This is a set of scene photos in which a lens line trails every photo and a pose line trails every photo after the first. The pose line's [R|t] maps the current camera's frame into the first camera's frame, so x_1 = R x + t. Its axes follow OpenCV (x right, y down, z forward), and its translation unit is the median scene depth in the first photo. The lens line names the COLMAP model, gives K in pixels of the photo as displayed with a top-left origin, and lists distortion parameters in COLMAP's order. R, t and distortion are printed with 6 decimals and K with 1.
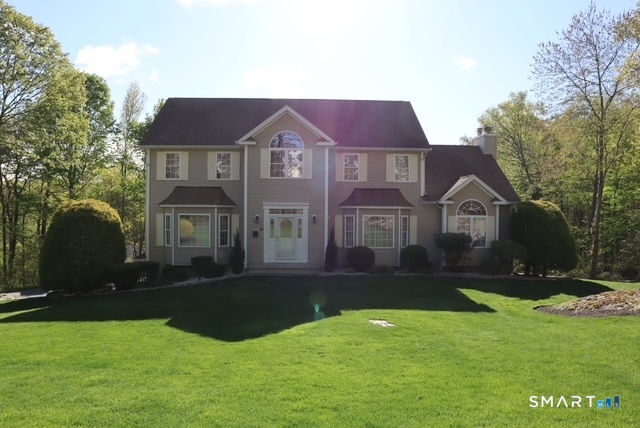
lens RADIAL K [[278.9, 0, 320.0], [0, 278.9, 202.4], [0, 0, 1]] dist [-0.001025, -0.000078]
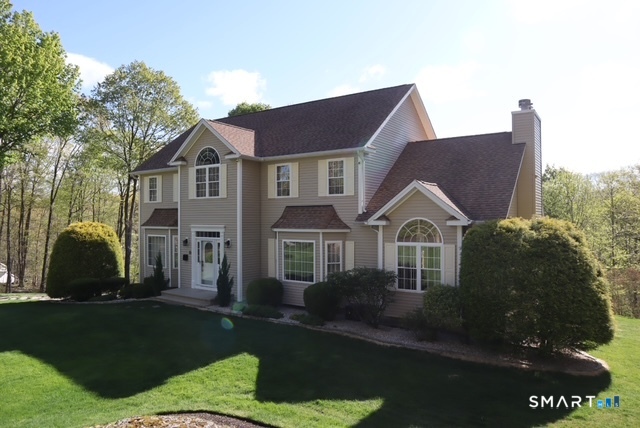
lens RADIAL K [[439.9, 0, 320.0], [0, 439.9, 214.0], [0, 0, 1]] dist [-0.069382, -0.001260]
pose [[0.829213, -0.019215, -0.558603, 0.926359], [0.003678, 0.999575, -0.028923, 0.008732], [0.558921, 0.021929, 0.828931, 0.012986]]
